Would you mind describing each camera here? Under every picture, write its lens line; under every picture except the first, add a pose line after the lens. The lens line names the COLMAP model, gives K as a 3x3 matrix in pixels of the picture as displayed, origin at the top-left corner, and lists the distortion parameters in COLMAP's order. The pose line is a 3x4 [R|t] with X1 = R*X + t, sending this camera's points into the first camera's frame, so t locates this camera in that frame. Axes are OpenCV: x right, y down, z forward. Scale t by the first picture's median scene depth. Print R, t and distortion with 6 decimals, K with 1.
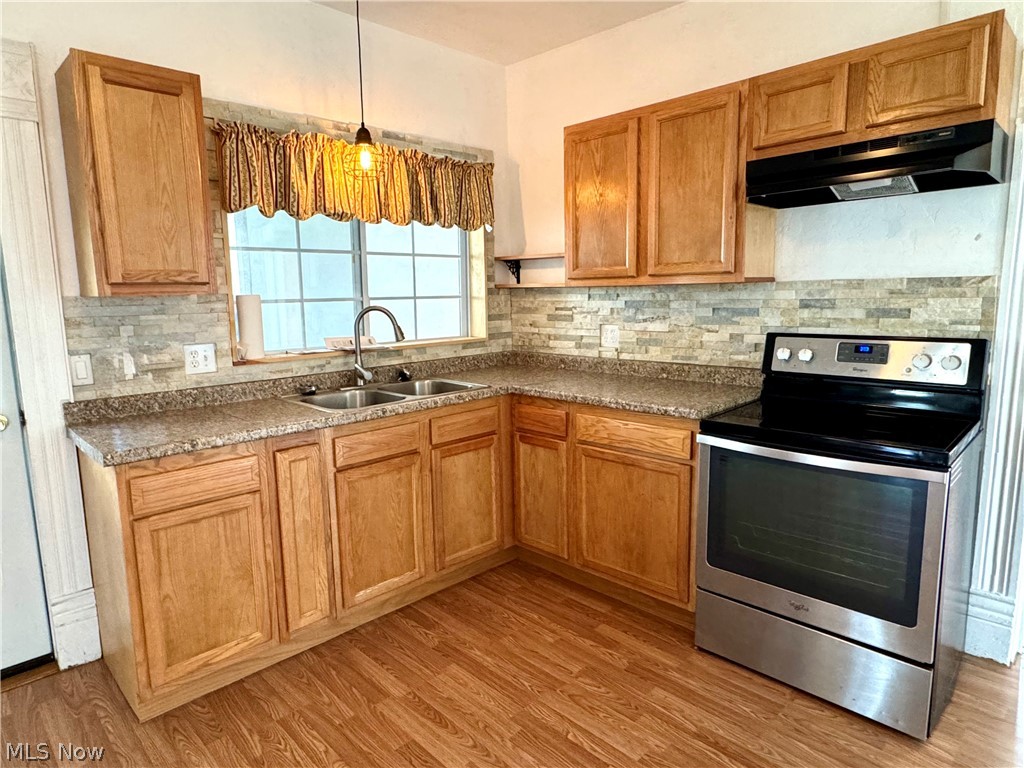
lens RADIAL K [[631.7, 0, 512.0], [0, 631.7, 384.0], [0, 0, 1]] dist [-0.006424, -0.000965]
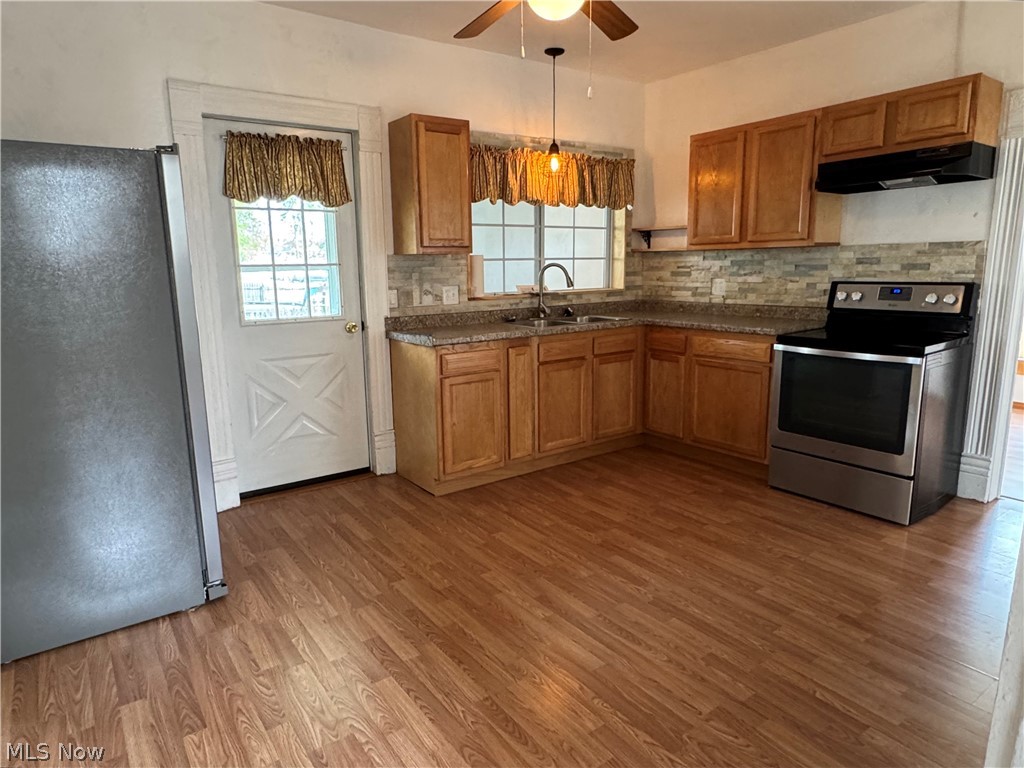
lens RADIAL K [[631.7, 0, 512.0], [0, 631.7, 384.0], [0, 0, 1]] dist [-0.006424, -0.000965]
pose [[0.986984, 0.031860, -0.157628, -0.079647], [-0.024428, 0.998507, 0.048862, 0.097610], [0.158949, -0.044375, 0.986289, -0.531254]]
